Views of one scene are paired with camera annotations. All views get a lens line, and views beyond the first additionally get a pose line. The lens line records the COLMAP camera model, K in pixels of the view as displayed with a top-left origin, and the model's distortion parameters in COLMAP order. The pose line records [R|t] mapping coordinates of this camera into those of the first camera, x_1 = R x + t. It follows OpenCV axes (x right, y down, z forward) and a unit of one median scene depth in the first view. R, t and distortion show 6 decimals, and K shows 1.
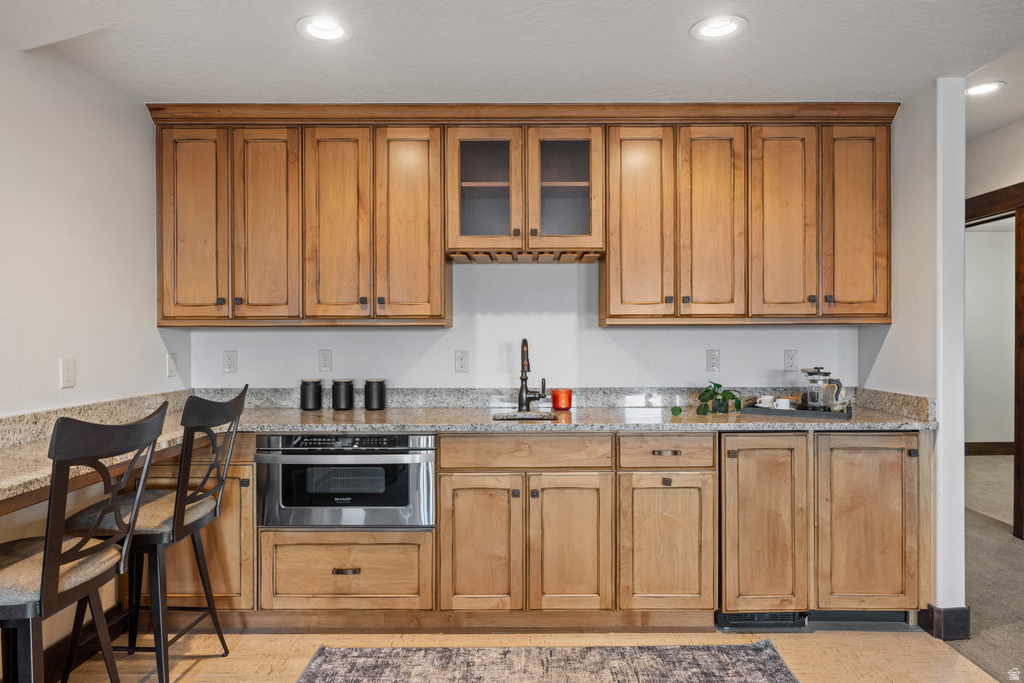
lens RADIAL K [[616.3, 0, 514.1], [0, 616.3, 332.9], [0, 0, 1]] dist [0.015589, -0.000240]
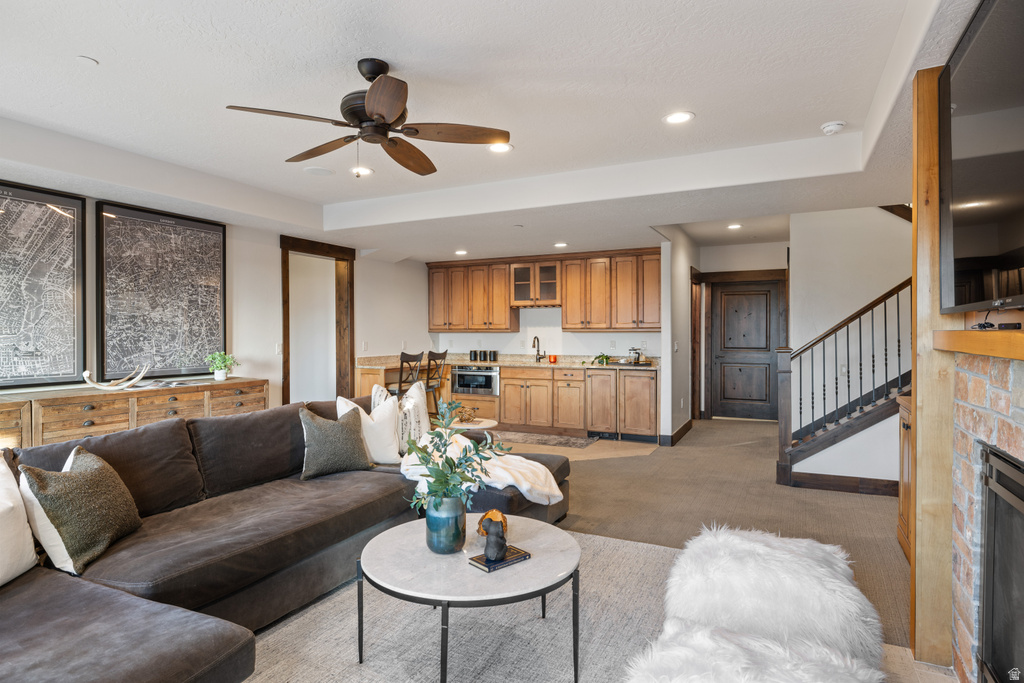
lens RADIAL K [[576.4, 0, 512.7], [0, 576.4, 339.1], [0, 0, 1]] dist [0.001252, -0.000010]
pose [[0.895561, 0.007046, -0.444883, 1.117255], [-0.000003, 0.999875, 0.015829, -0.020019], [0.444938, -0.014174, 0.895449, -1.442844]]
